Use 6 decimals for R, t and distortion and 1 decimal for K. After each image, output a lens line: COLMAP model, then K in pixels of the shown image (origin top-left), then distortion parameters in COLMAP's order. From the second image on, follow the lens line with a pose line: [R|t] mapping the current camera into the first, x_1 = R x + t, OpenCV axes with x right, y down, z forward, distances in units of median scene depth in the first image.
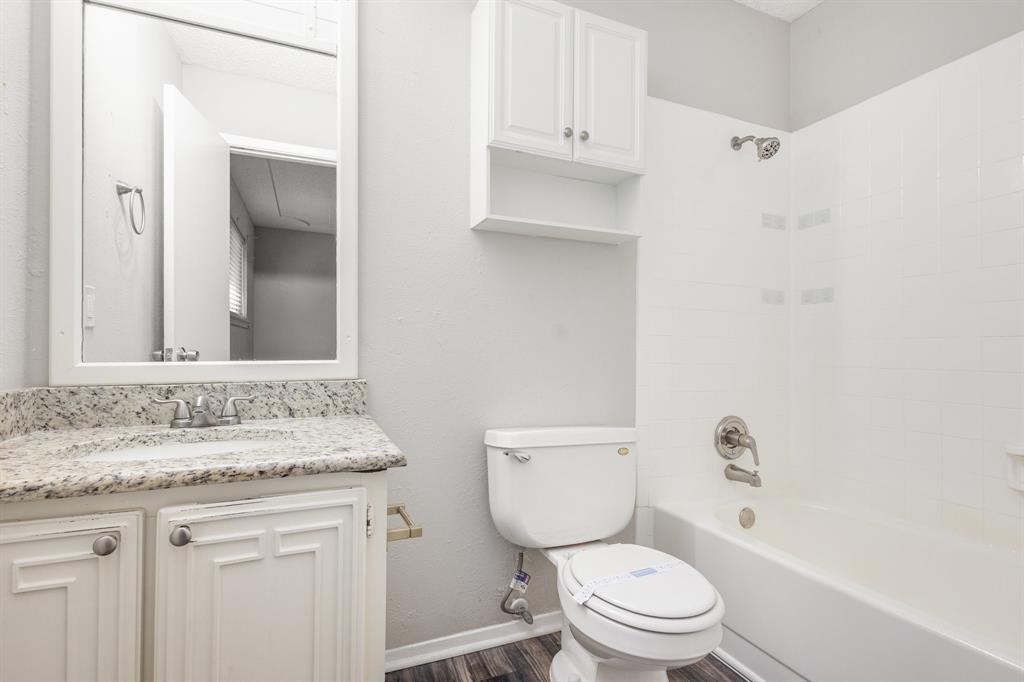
lens RADIAL K [[471.9, 0, 510.0], [0, 471.9, 344.8], [0, 0, 1]] dist [0.003630, -0.000494]
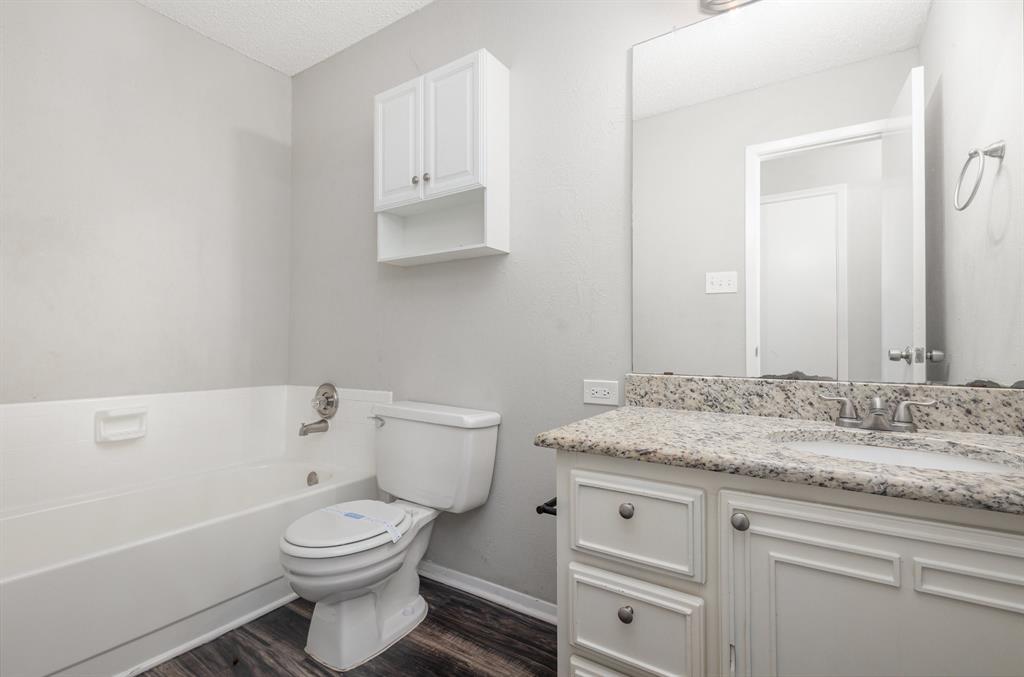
lens RADIAL K [[473.8, 0, 512.0], [0, 473.8, 338.5], [0, 0, 1]] dist [-0.003652, -0.000465]
pose [[0.568017, -0.015998, -0.822861, -0.215970], [0.010535, 0.999870, -0.012167, -0.001012], [0.822949, -0.001758, 0.568112, -0.080097]]
